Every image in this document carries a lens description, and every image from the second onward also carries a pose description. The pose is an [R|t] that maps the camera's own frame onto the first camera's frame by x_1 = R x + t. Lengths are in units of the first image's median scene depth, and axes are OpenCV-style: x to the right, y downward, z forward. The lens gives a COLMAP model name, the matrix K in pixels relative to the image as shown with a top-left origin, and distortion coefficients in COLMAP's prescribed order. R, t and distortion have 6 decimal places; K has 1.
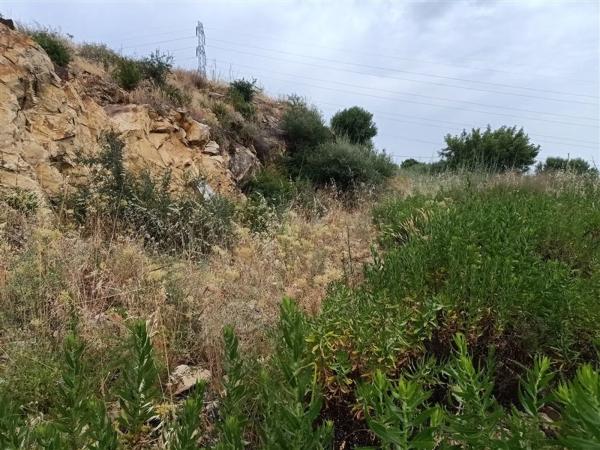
lens RADIAL K [[451.8, 0, 301.1], [0, 451.8, 209.7], [0, 0, 1]] dist [0.073728, -0.119072]
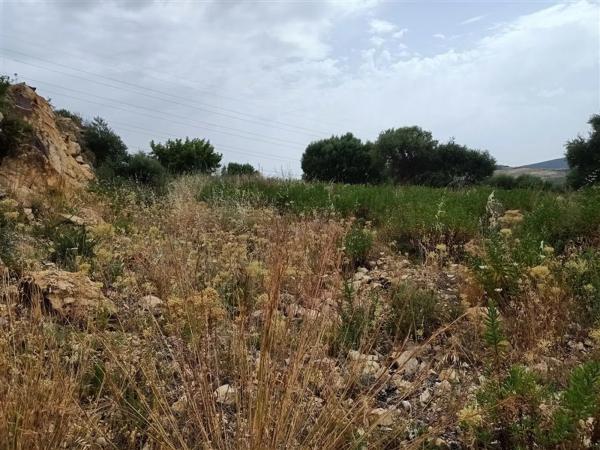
lens RADIAL K [[445.2, 0, 300.0], [0, 445.2, 225.0], [0, 0, 1]] dist [0.077800, -0.112348]
pose [[0.742969, -0.077947, 0.664772, -0.217976], [0.050780, 0.996898, 0.060136, 0.007095], [-0.667397, -0.010922, 0.744622, -0.176663]]
